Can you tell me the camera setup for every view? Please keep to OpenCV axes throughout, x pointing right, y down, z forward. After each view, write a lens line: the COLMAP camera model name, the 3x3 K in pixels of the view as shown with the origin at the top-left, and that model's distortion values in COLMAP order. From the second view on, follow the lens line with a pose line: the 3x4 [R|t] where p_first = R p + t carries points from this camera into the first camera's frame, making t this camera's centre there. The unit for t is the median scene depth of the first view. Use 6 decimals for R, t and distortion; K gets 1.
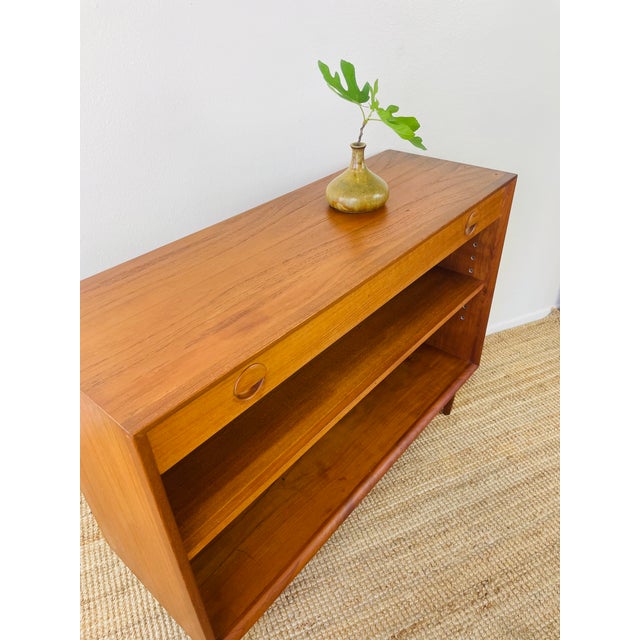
lens RADIAL K [[488.0, 0, 324.3], [0, 488.0, 318.2], [0, 0, 1]] dist [0.083762, -0.122480]
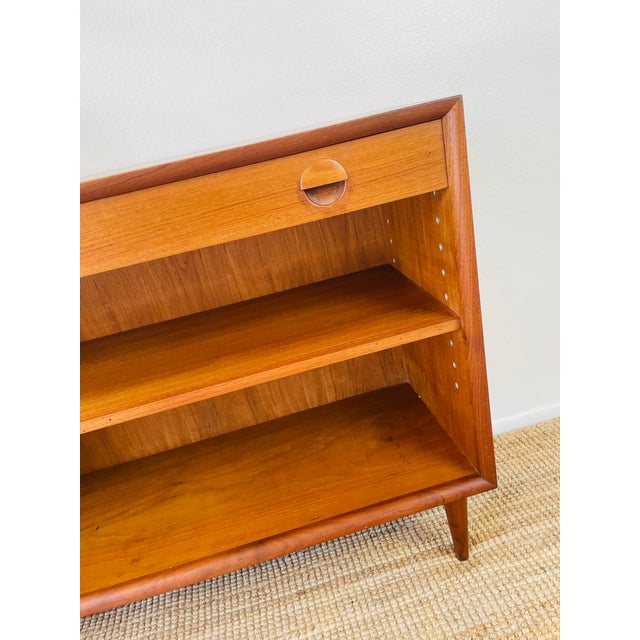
lens RADIAL K [[488.0, 0, 327.3], [0, 488.0, 326.6], [0, 0, 1]] dist [0.083762, -0.122480]
pose [[0.768945, 0.125132, -0.626950, 0.655219], [-0.202095, 0.977948, -0.052680, -0.009450], [0.606533, 0.167211, 0.777276, 0.592790]]
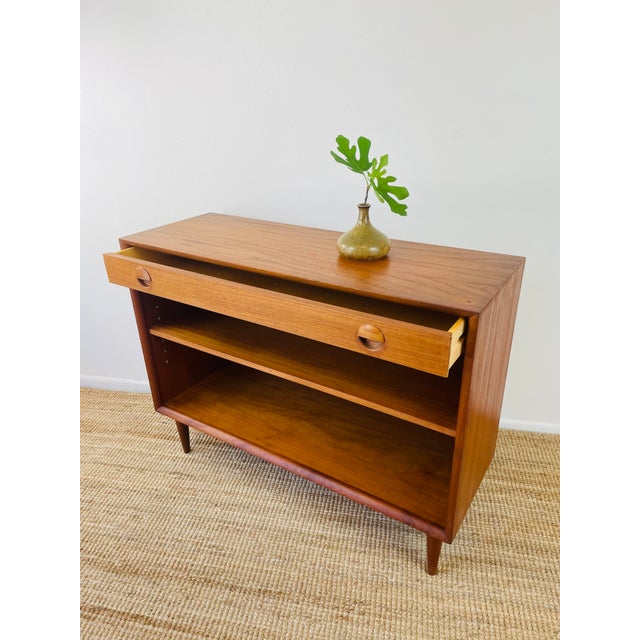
lens RADIAL K [[488.0, 0, 320.0], [0, 488.0, 325.5], [0, 0, 1]] dist [0.083762, -0.122480]
pose [[0.134856, 0.460448, -0.877383, 1.078658], [-0.553180, 0.769620, 0.318868, -0.395276], [0.822074, 0.442350, 0.358499, 0.541540]]
